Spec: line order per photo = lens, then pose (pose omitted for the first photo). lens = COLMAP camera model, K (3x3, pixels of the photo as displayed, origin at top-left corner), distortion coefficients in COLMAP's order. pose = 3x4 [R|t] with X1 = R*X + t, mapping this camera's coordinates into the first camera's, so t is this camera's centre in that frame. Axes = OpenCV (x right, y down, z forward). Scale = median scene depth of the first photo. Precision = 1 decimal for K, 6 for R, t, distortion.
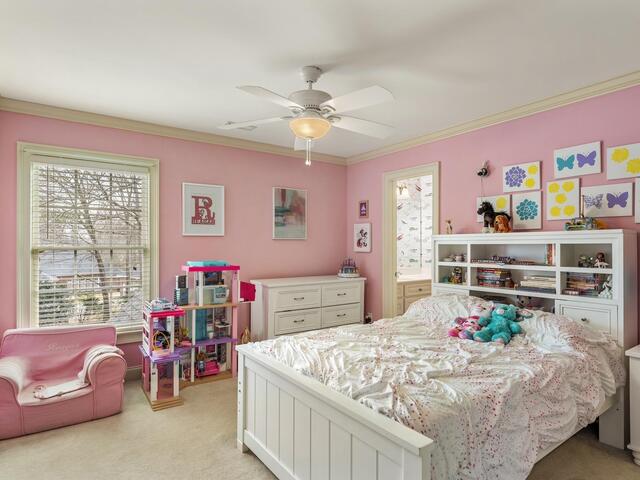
lens RADIAL K [[372.6, 0, 321.1], [0, 372.6, 234.9], [0, 0, 1]] dist [0.013863, -0.001326]
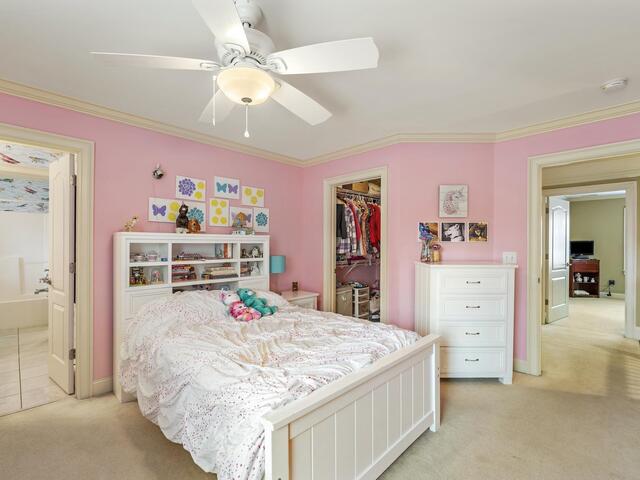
lens RADIAL K [[297.8, 0, 318.8], [0, 297.8, 242.9], [0, 0, 1]] dist [0.001582, 0.000211]
pose [[-0.168596, -0.000099, 0.985685, -0.531910], [-0.033165, 0.999434, -0.005572, 0.015960], [-0.985127, -0.033629, -0.168504, 0.793978]]
